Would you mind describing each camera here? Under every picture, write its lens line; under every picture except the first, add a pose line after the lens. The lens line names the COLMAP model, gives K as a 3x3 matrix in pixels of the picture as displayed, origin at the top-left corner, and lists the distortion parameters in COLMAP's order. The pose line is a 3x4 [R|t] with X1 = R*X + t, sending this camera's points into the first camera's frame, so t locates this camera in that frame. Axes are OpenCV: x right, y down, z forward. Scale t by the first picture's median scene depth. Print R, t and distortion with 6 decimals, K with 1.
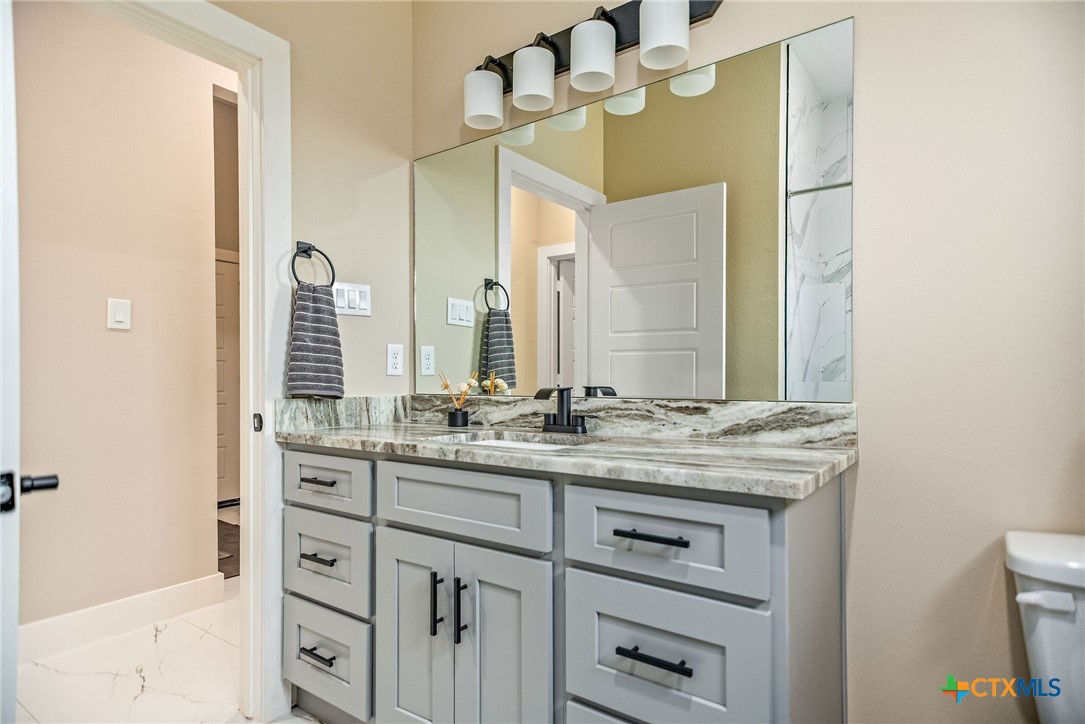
lens RADIAL K [[592.9, 0, 542.5], [0, 592.9, 362.0], [0, 0, 1]] dist [-0.000151, 0.000000]
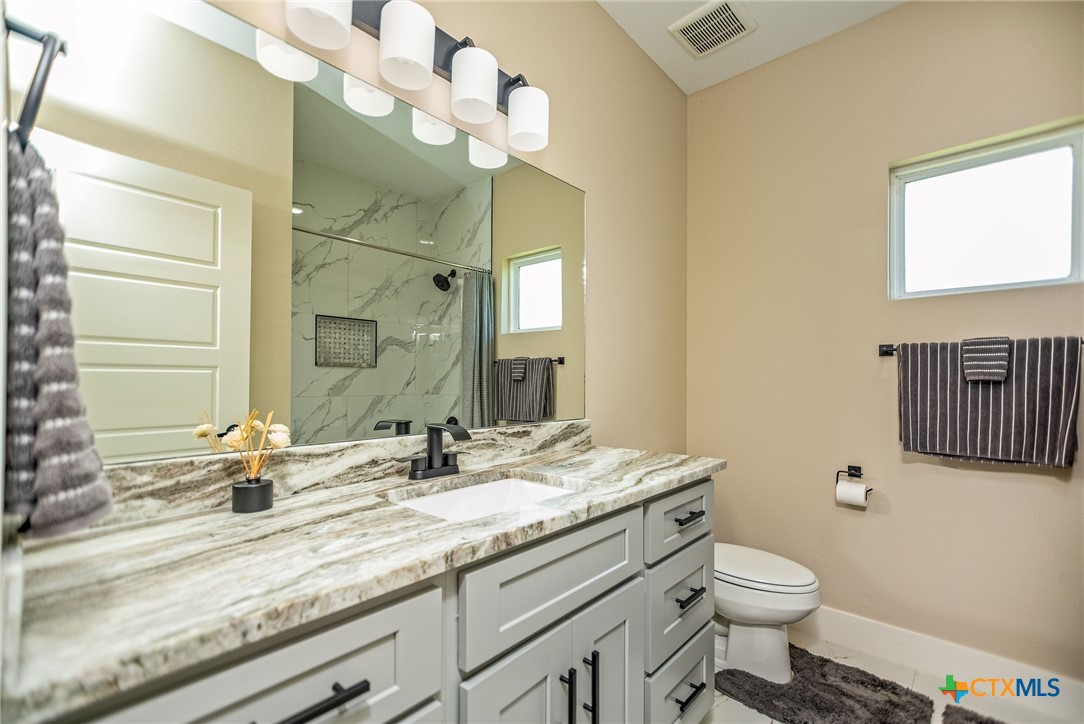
lens RADIAL K [[469.5, 0, 542.7], [0, 469.5, 381.1], [0, 0, 1]] dist [0.000638, 0.000092]
pose [[0.107409, 0.006755, 0.994192, -0.707109], [-0.024672, 0.999687, -0.004127, -0.024840], [-0.993909, -0.024085, 0.107542, 0.849959]]
